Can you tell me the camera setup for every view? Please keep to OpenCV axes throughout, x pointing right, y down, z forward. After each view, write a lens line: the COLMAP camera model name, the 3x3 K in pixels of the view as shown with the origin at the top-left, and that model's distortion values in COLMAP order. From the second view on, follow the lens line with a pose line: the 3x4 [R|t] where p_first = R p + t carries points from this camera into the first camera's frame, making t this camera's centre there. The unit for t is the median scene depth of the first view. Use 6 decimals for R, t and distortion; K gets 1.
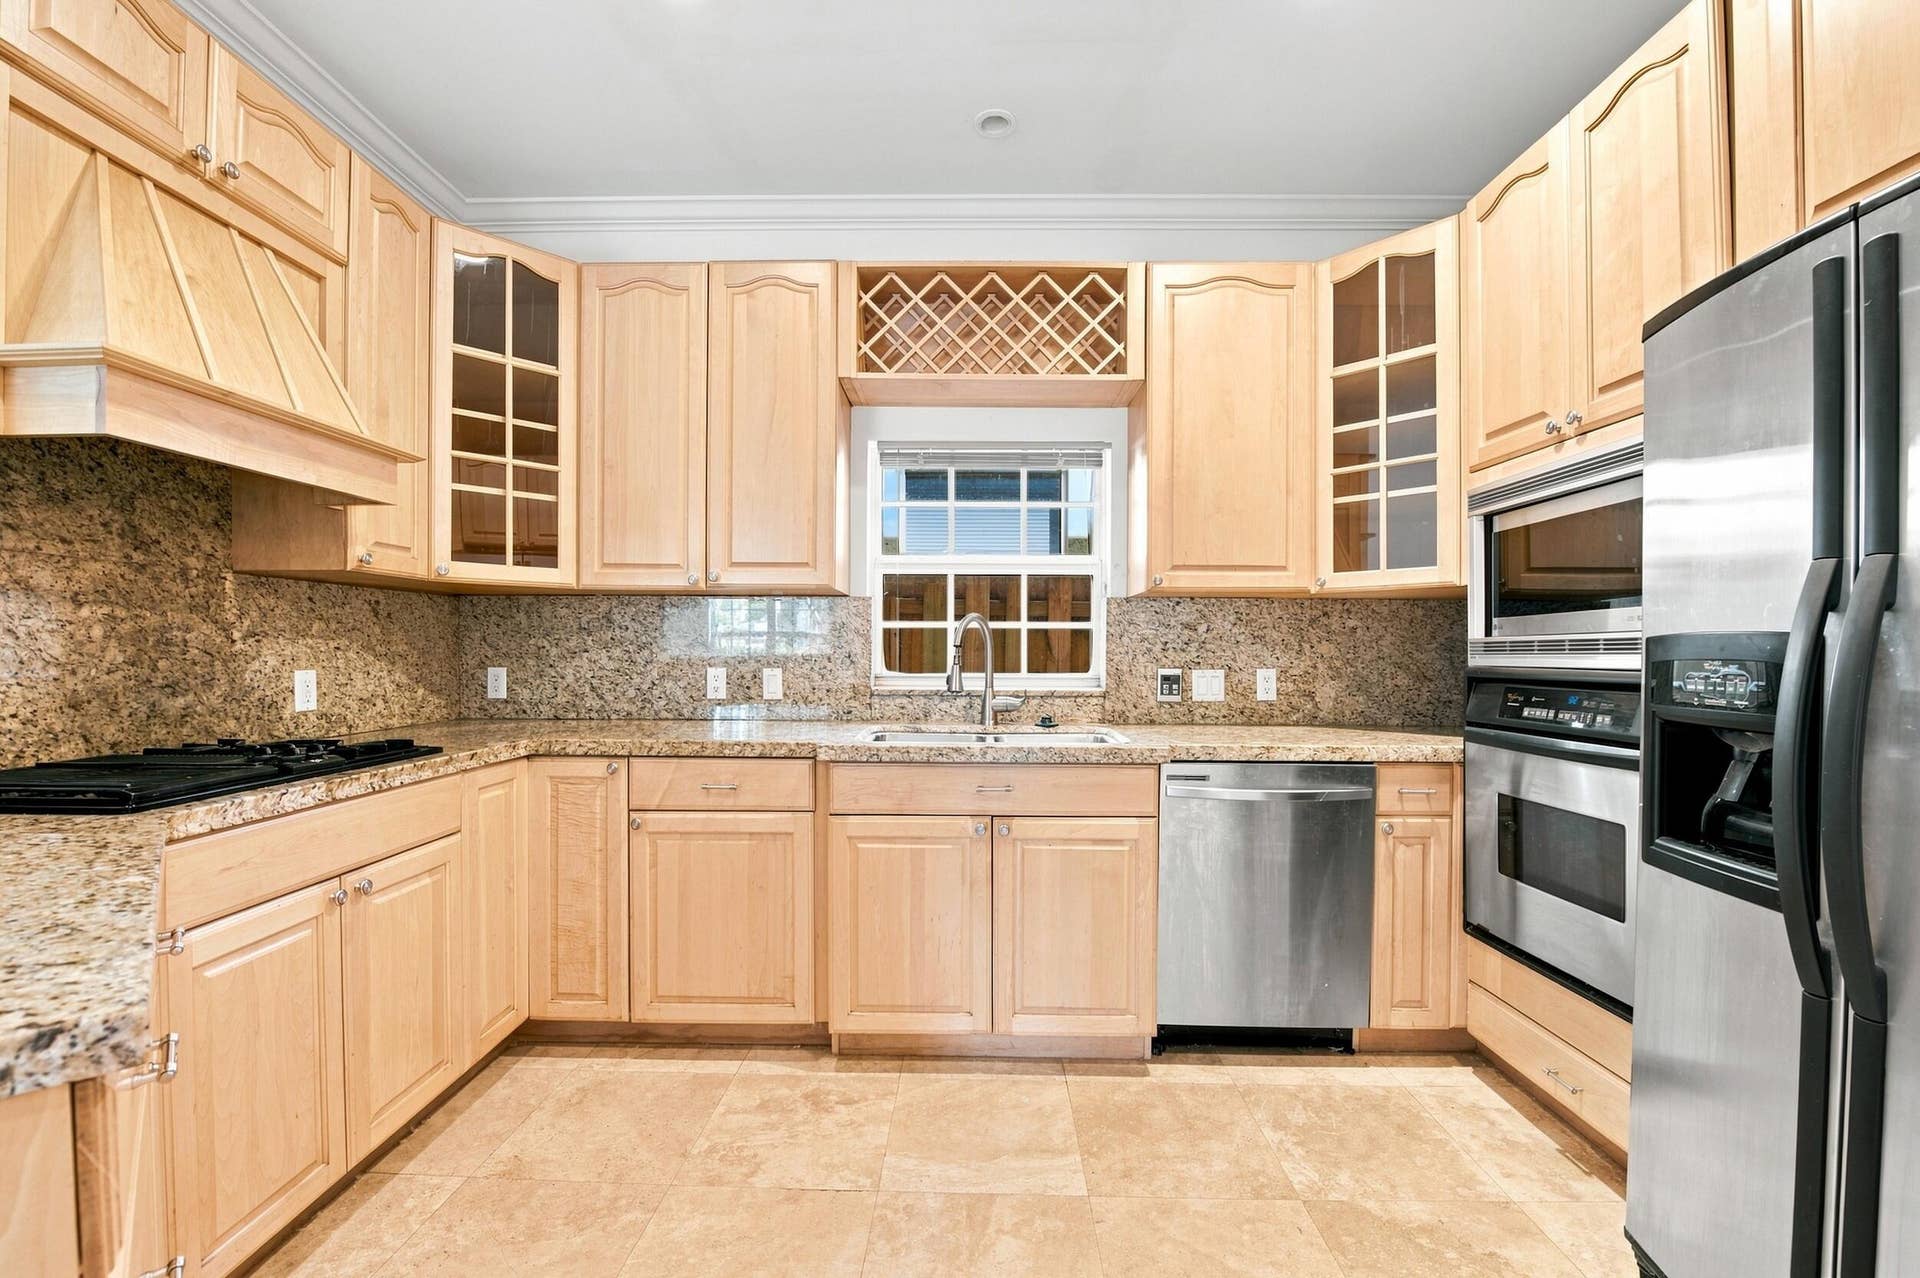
lens RADIAL K [[788.8, 0, 951.2], [0, 788.8, 654.1], [0, 0, 1]] dist [-0.013292, -0.002574]
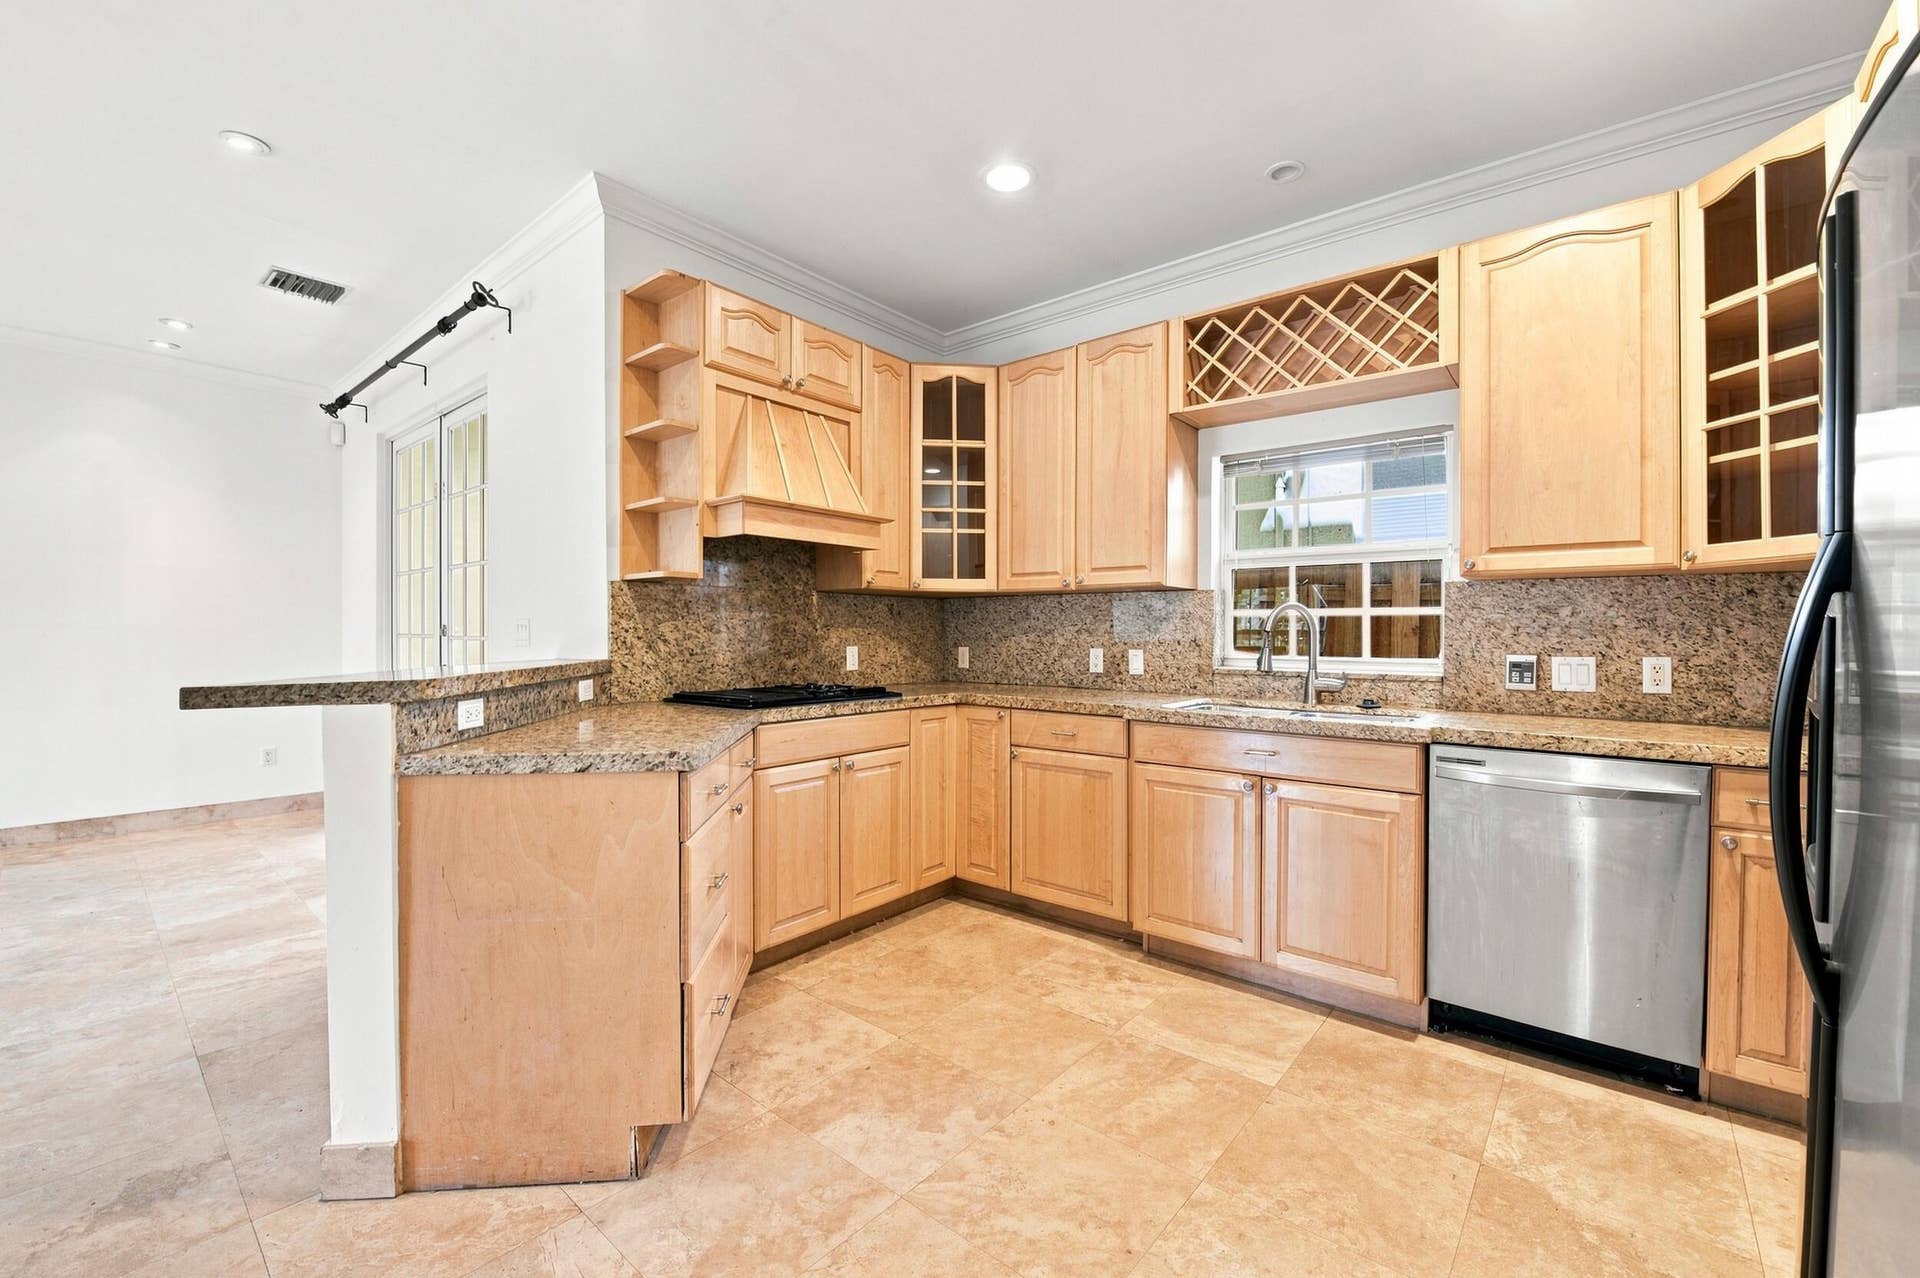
lens RADIAL K [[788.8, 0, 956.3], [0, 788.8, 639.9], [0, 0, 1]] dist [-0.013292, -0.002574]
pose [[0.775079, 0.004338, -0.631849, 0.413675], [-0.004746, 0.999988, 0.001045, 0.003251], [0.631846, 0.002189, 0.775091, -0.182434]]
